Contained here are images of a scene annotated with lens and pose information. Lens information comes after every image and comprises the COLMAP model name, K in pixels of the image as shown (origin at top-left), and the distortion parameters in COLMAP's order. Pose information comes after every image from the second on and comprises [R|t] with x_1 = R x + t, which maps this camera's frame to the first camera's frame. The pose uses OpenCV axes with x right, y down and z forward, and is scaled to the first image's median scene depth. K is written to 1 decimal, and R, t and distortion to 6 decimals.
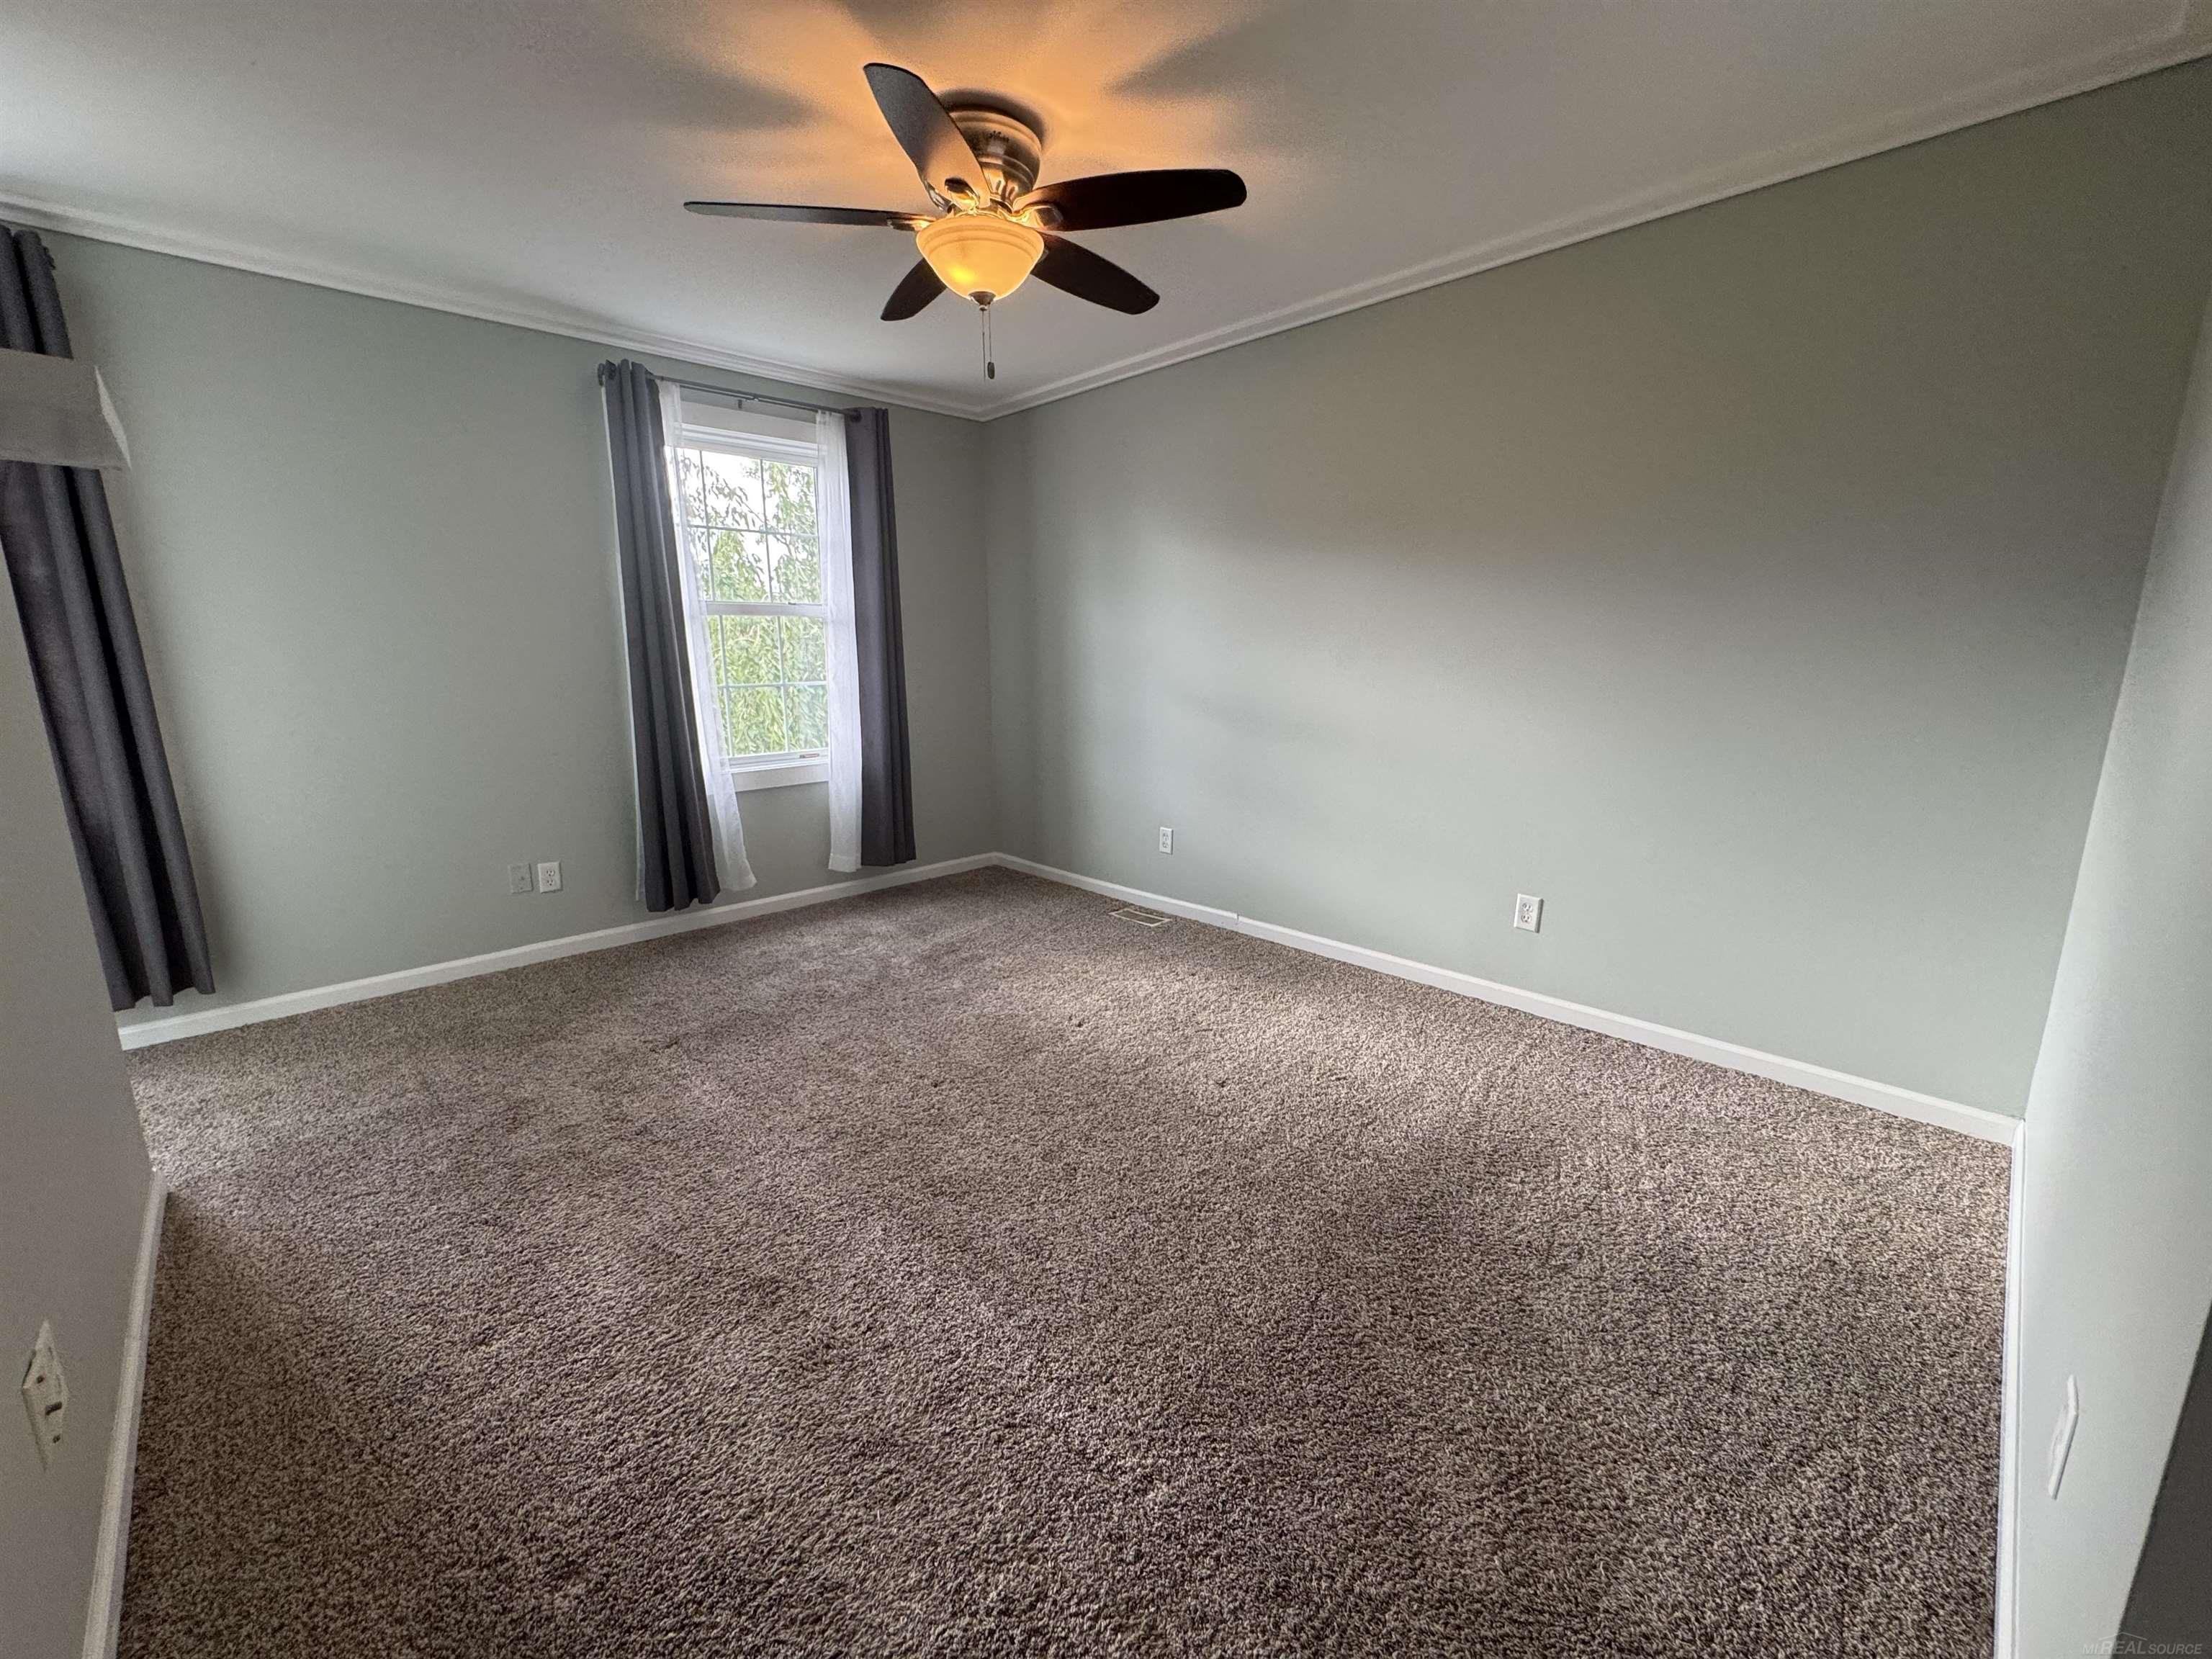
lens RADIAL K [[886.7, 0, 1108.2], [0, 886.7, 823.8], [0, 0, 1]] dist [-0.002202, -0.000802]
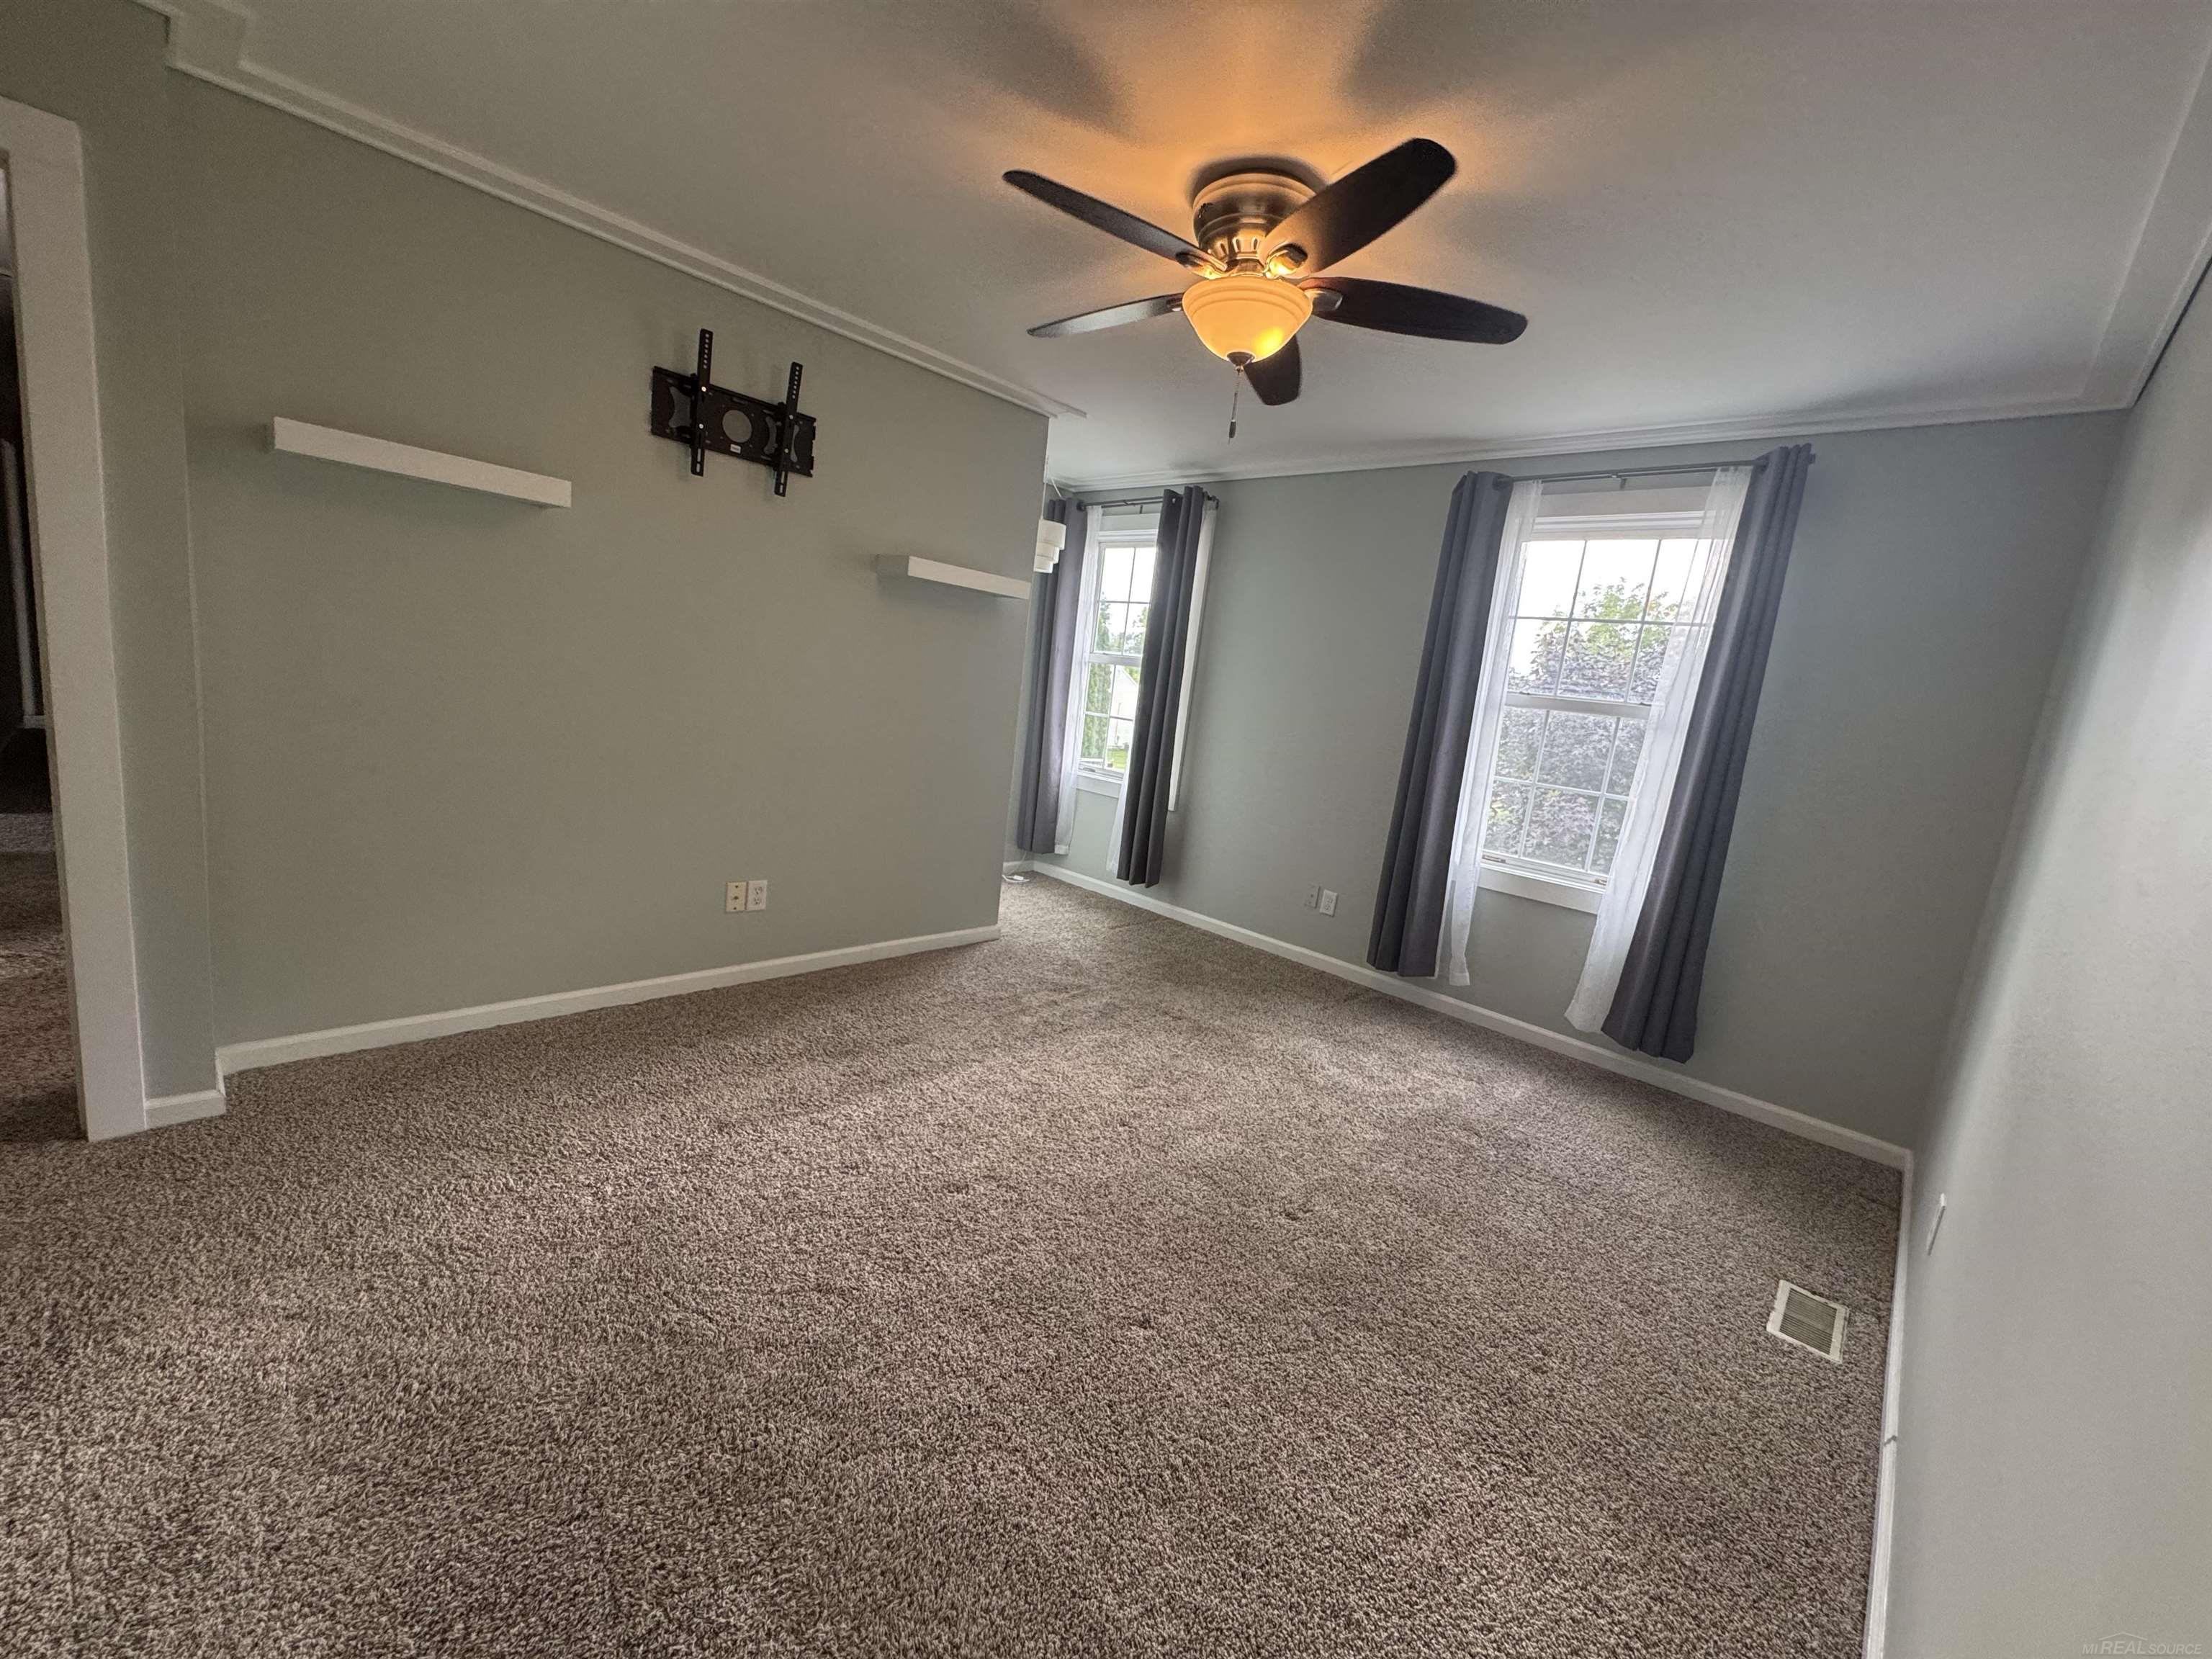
lens RADIAL K [[886.7, 0, 1115.2], [0, 886.7, 828.6], [0, 0, 1]] dist [-0.002202, -0.000802]
pose [[0.040355, 0.171918, -0.984284, 0.508755], [-0.312329, 0.937895, 0.151010, -0.120168], [0.949117, 0.301327, 0.091543, 0.533820]]
